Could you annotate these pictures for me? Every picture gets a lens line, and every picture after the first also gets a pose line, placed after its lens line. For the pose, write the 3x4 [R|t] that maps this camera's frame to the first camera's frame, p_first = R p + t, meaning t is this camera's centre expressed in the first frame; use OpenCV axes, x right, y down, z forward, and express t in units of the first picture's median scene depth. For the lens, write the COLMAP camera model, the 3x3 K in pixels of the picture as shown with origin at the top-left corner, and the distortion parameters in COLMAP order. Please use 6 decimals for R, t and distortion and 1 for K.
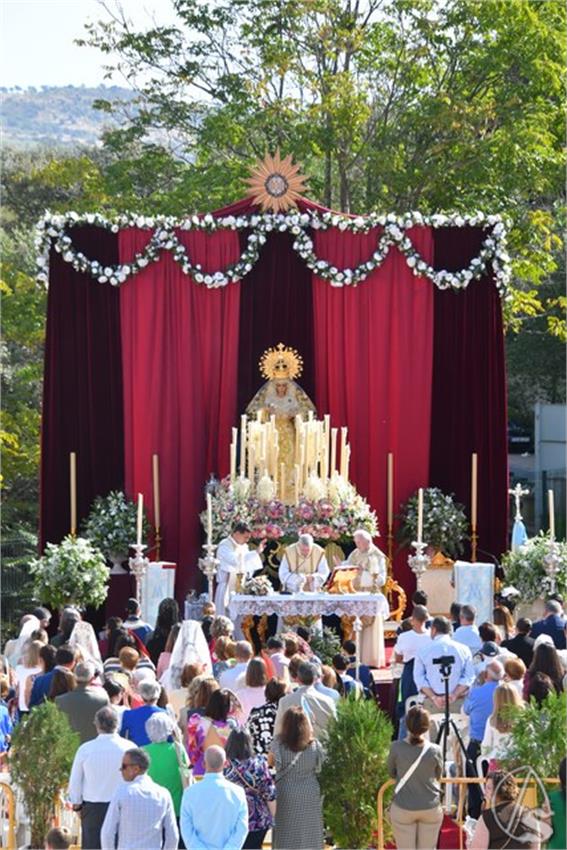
lens RADIAL K [[2177.7, 0, 289.7], [0, 2177.7, 488.6], [0, 0, 1]] dist [0.598307, 0.000000]
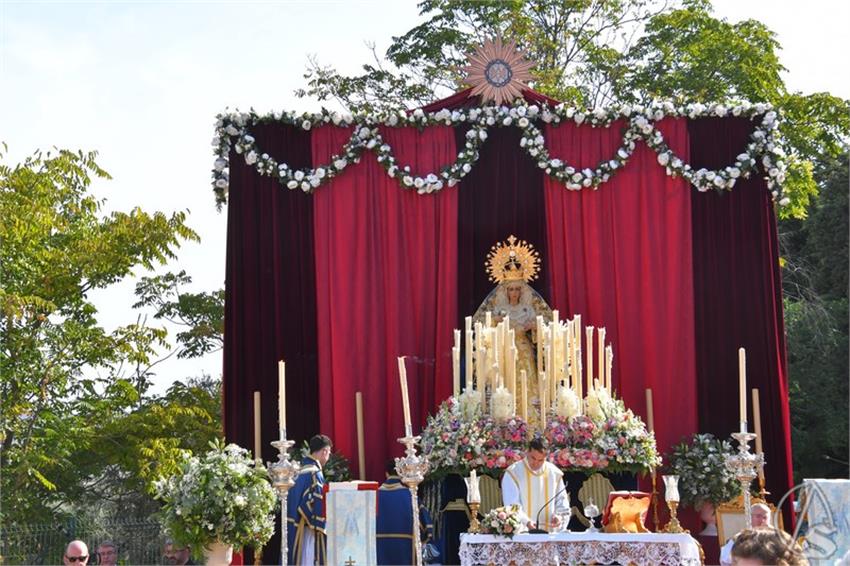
lens RADIAL K [[1484.4, 0, 426.0], [0, 1484.4, 324.2], [0, 0, 1]] dist [0.363444, 0.000000]
pose [[0.998958, -0.030604, -0.033857, -0.017890], [0.024383, 0.984983, -0.170920, 0.056371], [0.038580, 0.169917, 0.984703, 0.472087]]
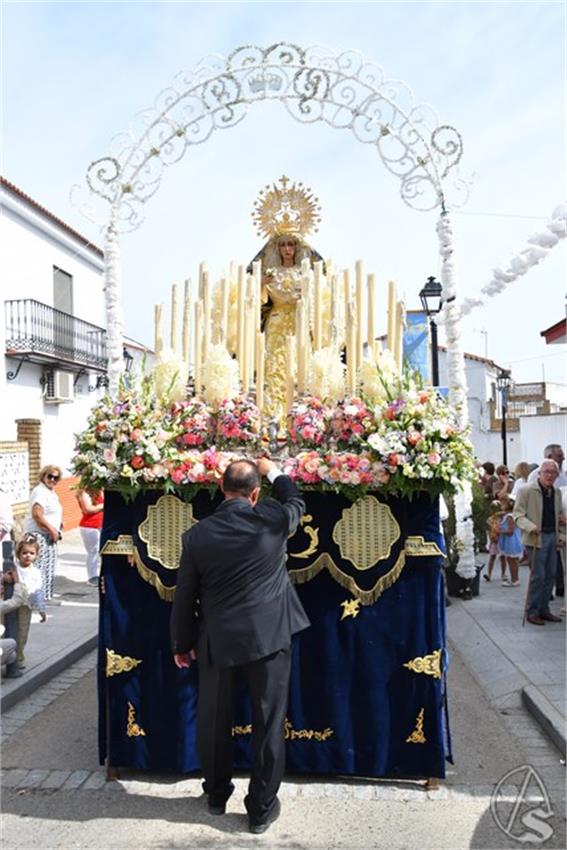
lens RADIAL K [[617.1, 0, 279.5], [0, 617.1, 446.9], [0, 0, 1]] dist [-0.093697, 0.002051]
pose [[0.989465, -0.008301, -0.144536, 0.018729], [-0.003065, 0.996930, -0.078237, 0.023482], [0.144742, 0.077856, 0.986402, 0.835206]]
